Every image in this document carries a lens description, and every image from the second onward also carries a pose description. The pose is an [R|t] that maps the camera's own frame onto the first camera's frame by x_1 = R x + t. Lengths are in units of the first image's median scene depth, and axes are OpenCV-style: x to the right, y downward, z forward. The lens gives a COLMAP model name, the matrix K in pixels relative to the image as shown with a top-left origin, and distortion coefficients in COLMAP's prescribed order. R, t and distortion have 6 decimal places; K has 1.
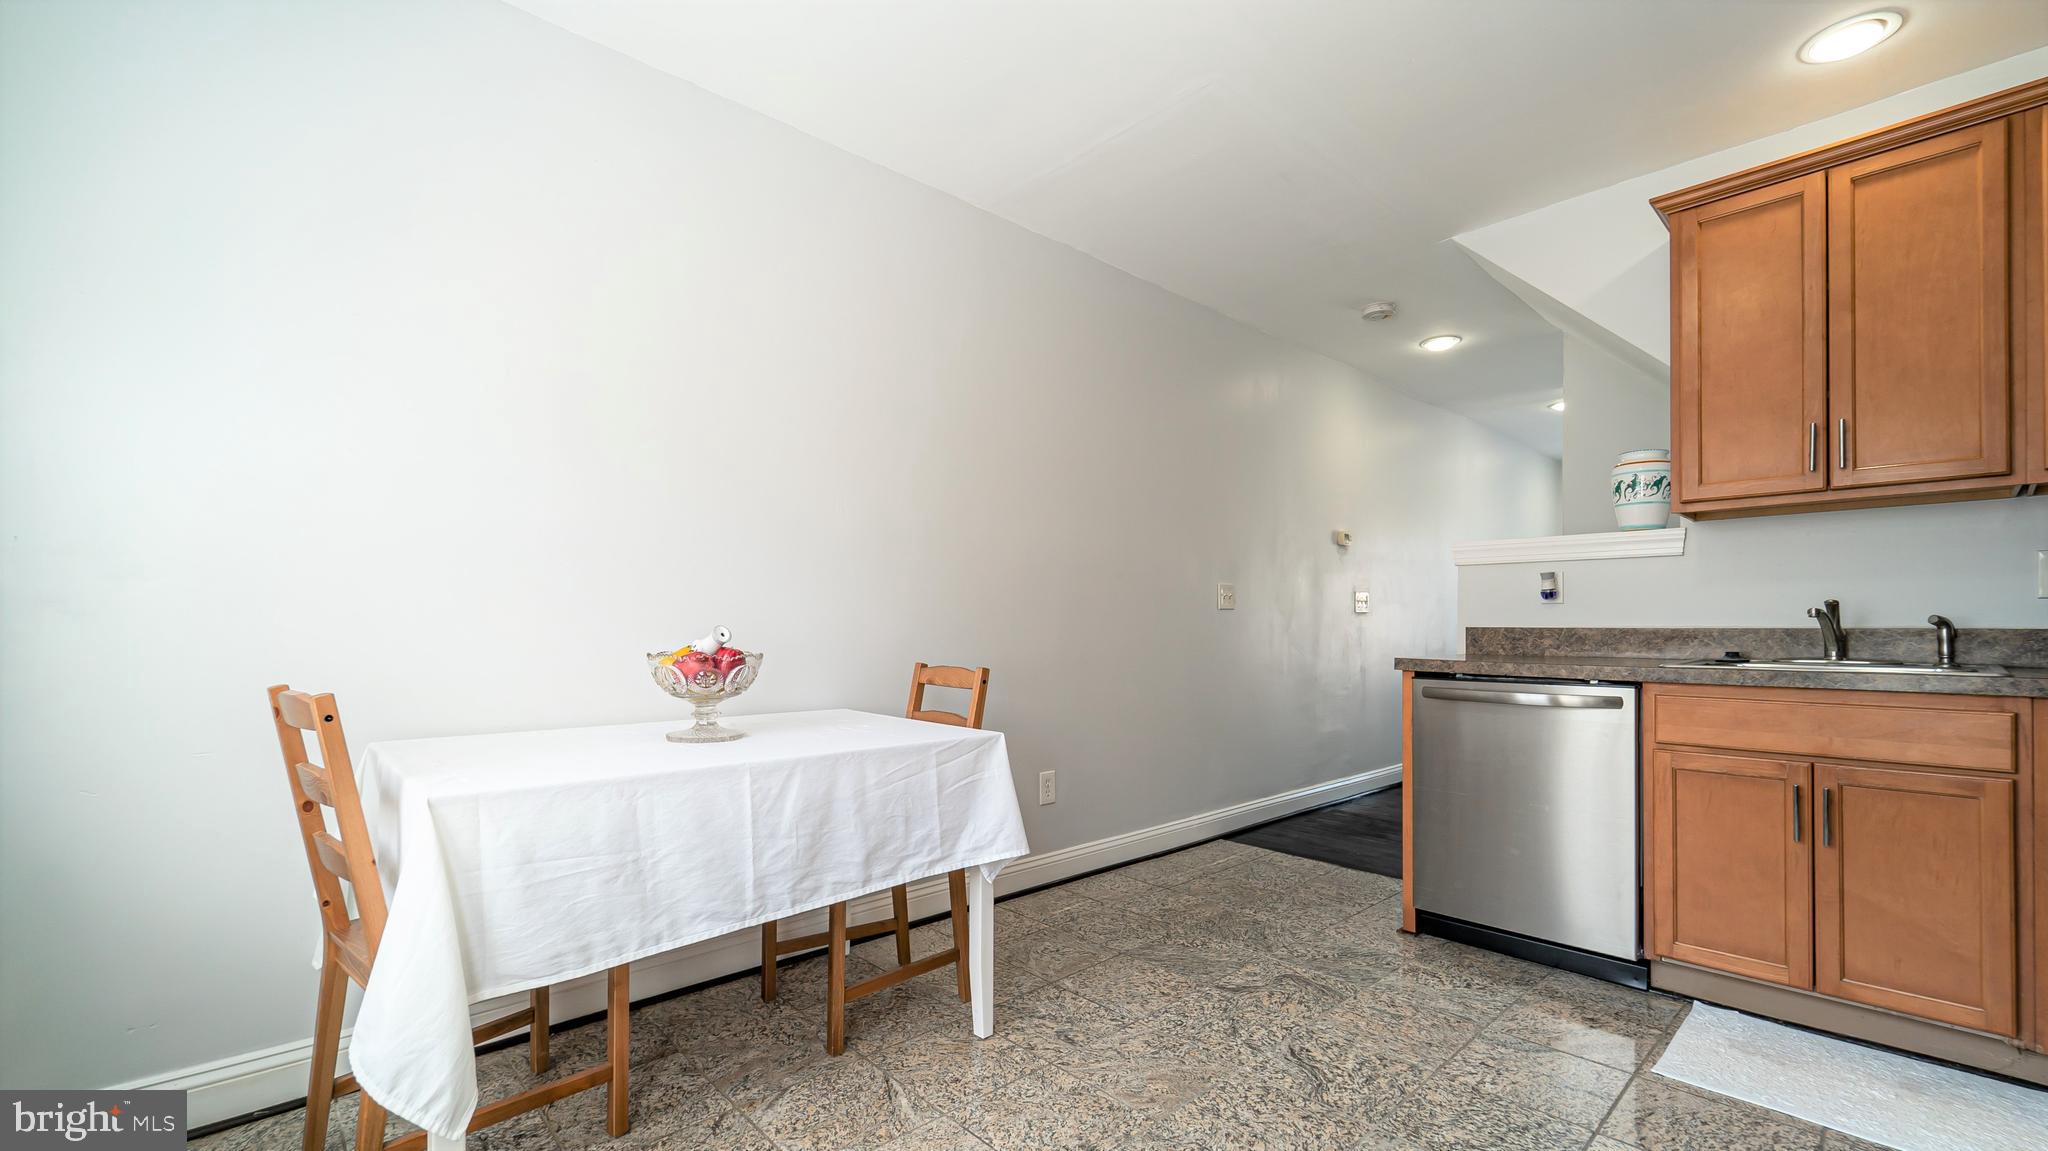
lens RADIAL K [[851.1, 0, 1016.2], [0, 851.1, 619.7], [0, 0, 1]] dist [-0.000517, -0.000119]
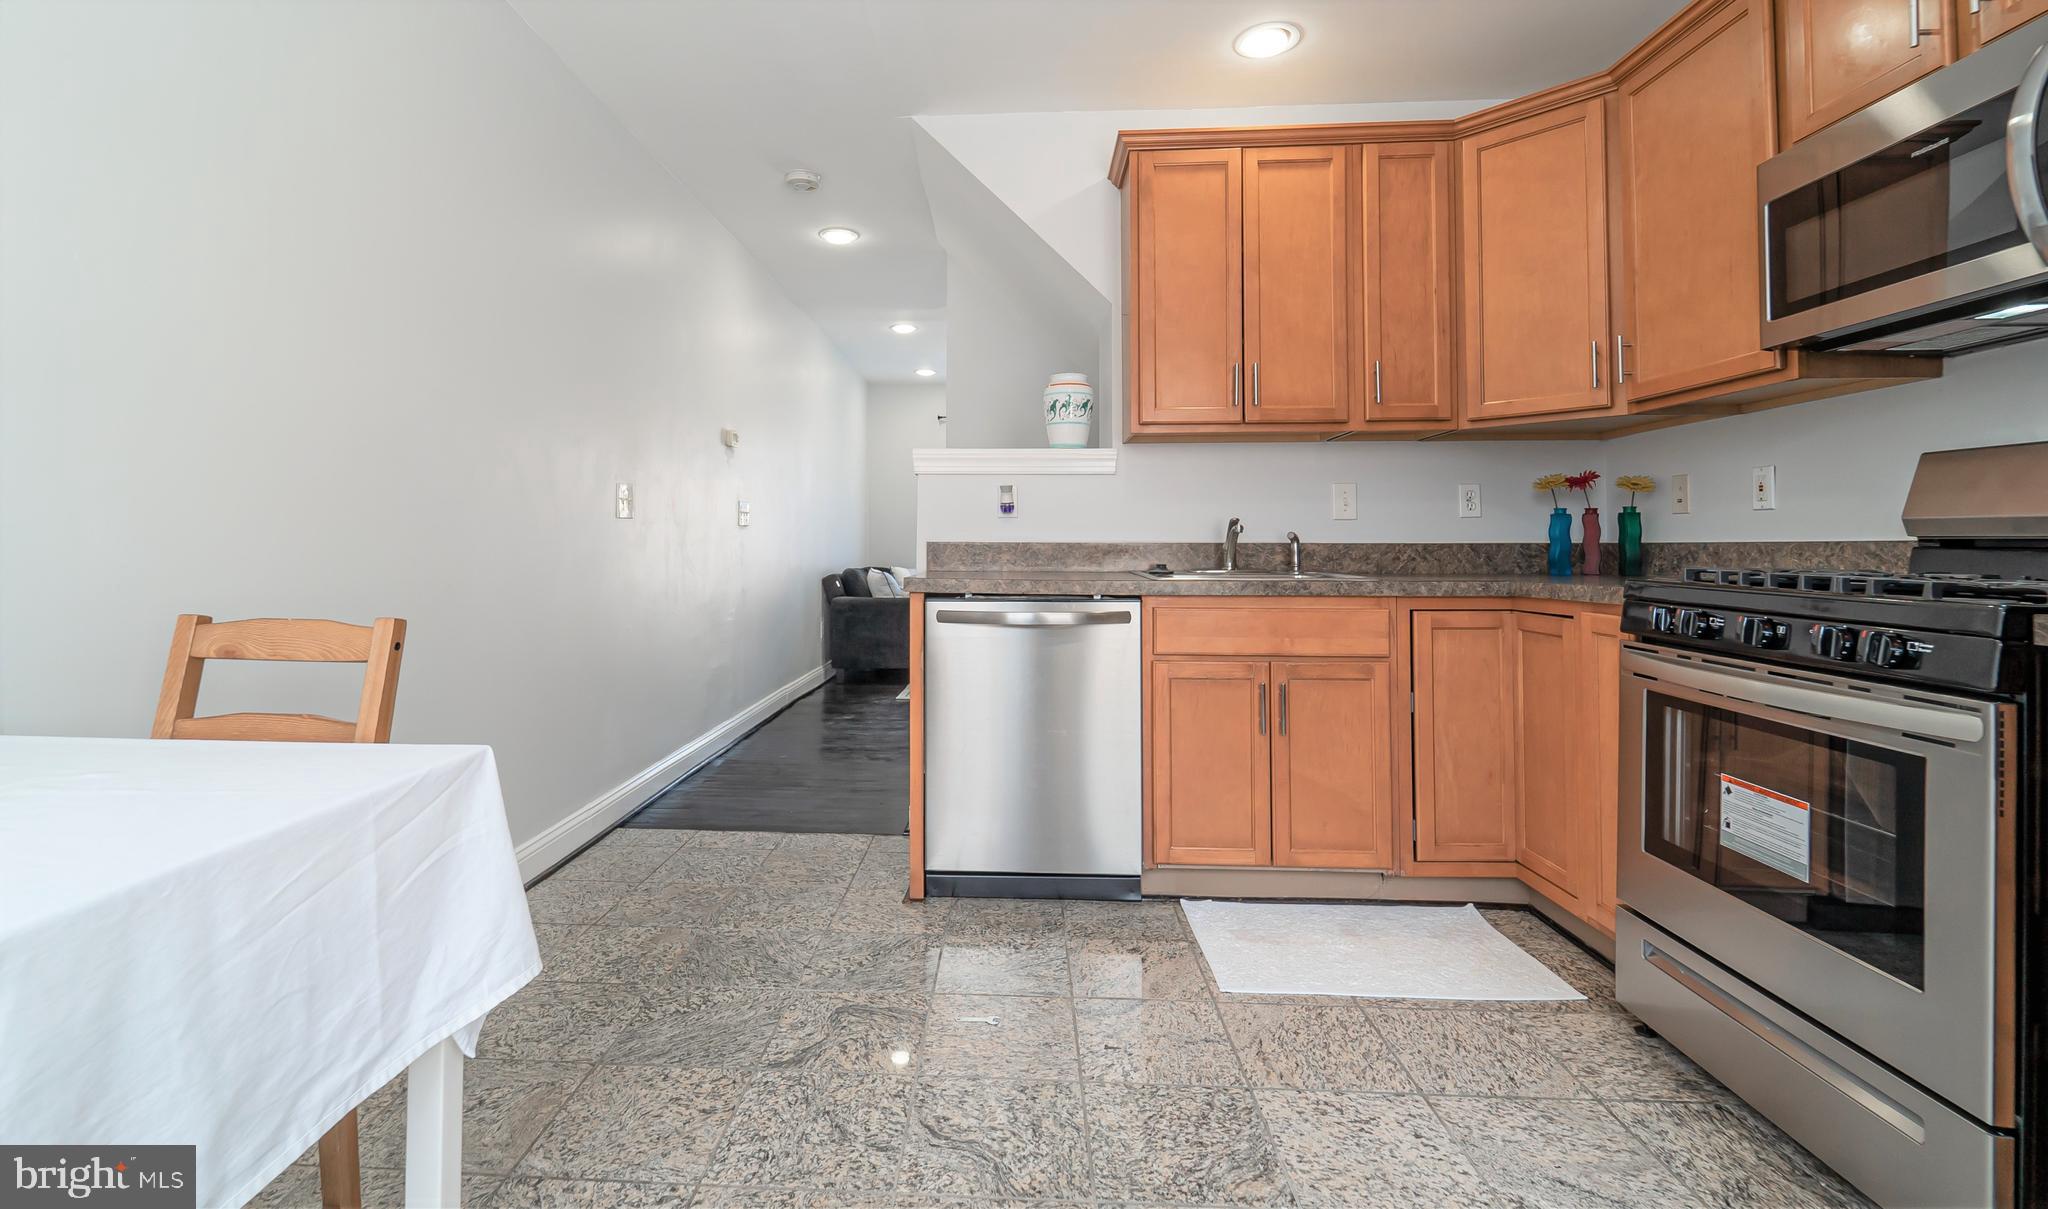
lens RADIAL K [[917.0, 0, 970.0], [0, 917.0, 517.9], [0, 0, 1]] dist [0.001937, -0.000238]
pose [[0.712459, 0.019705, 0.701437, -0.180287], [-0.006595, 0.999750, -0.021387, 0.005456], [-0.701683, 0.010611, 0.712410, 0.364298]]
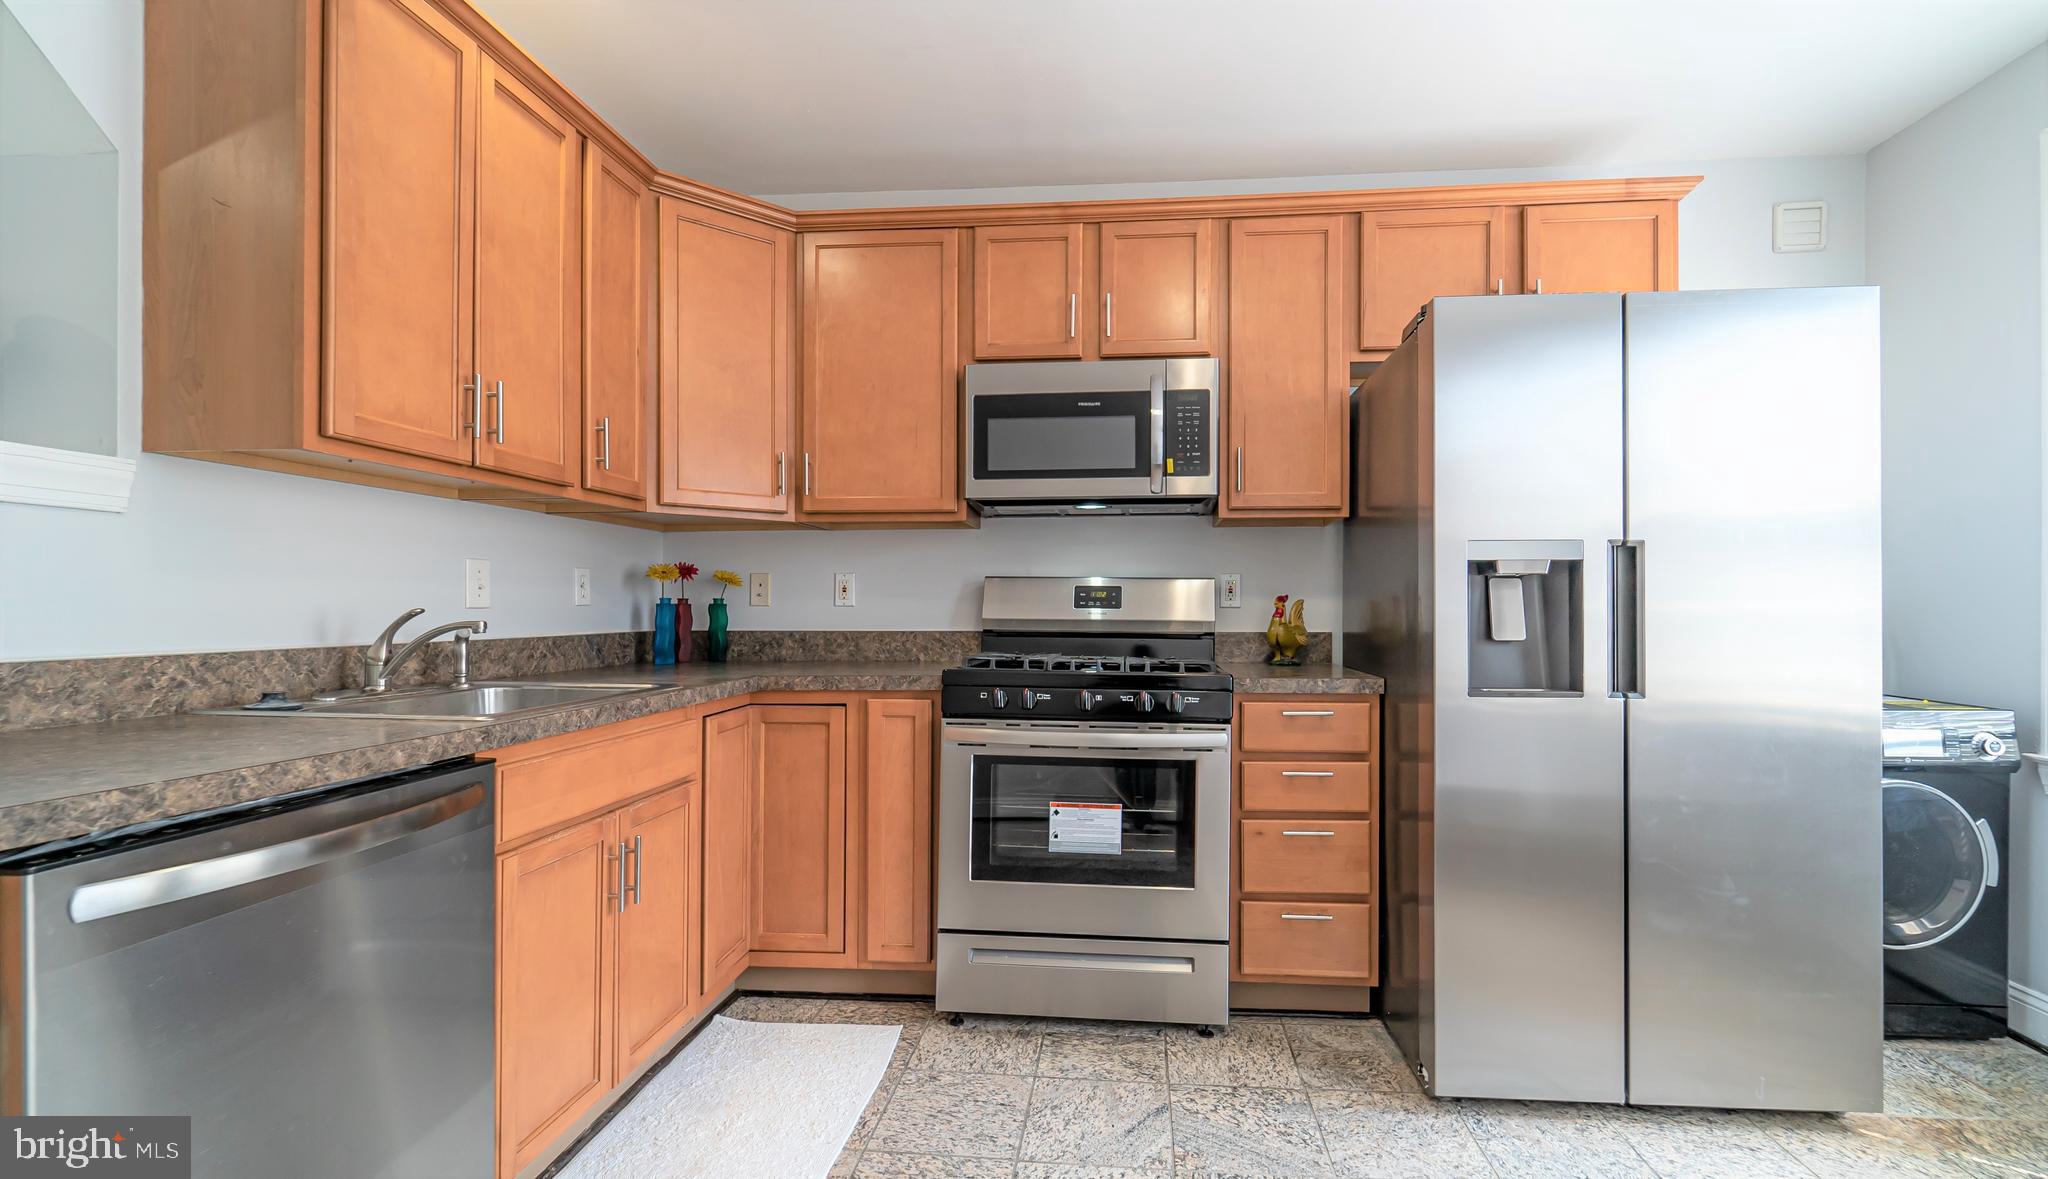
lens RADIAL K [[873.5, 0, 1060.8], [0, 873.5, 608.3], [0, 0, 1]] dist [-0.001517, -0.000402]
pose [[-0.681926, -0.003899, 0.731410, 0.021449], [-0.010868, 0.999929, -0.004803, -0.026107], [-0.731340, -0.011224, -0.681921, 1.118430]]
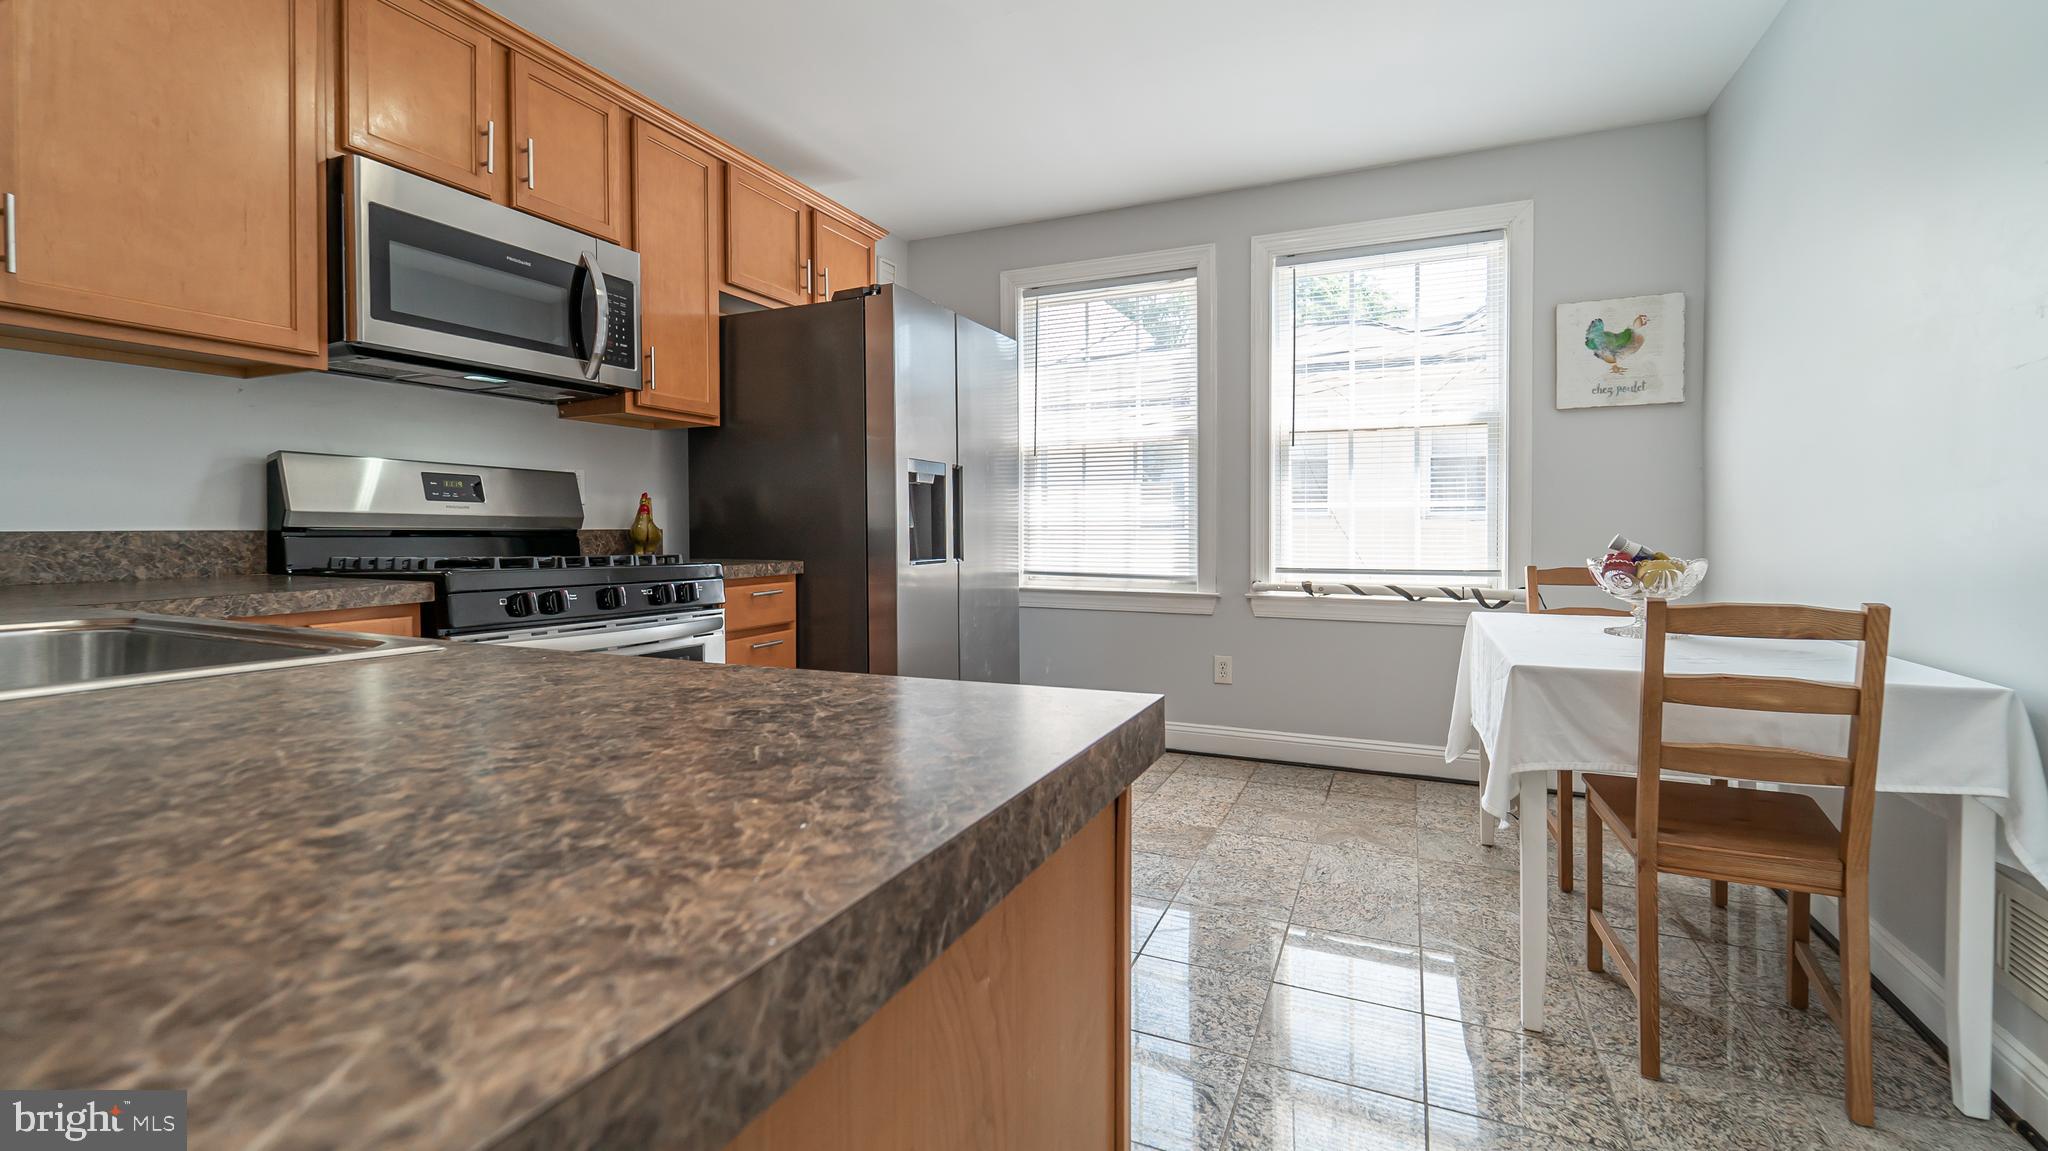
lens RADIAL K [[857.9, 0, 1028.0], [0, 857.9, 538.7], [0, 0, 1]] dist [0.000609, 0.000139]
pose [[-0.913553, 0.002359, -0.406713, 0.677790], [0.001398, 0.999995, 0.002659, 0.009062], [0.406717, 0.001860, -0.913552, 1.415925]]
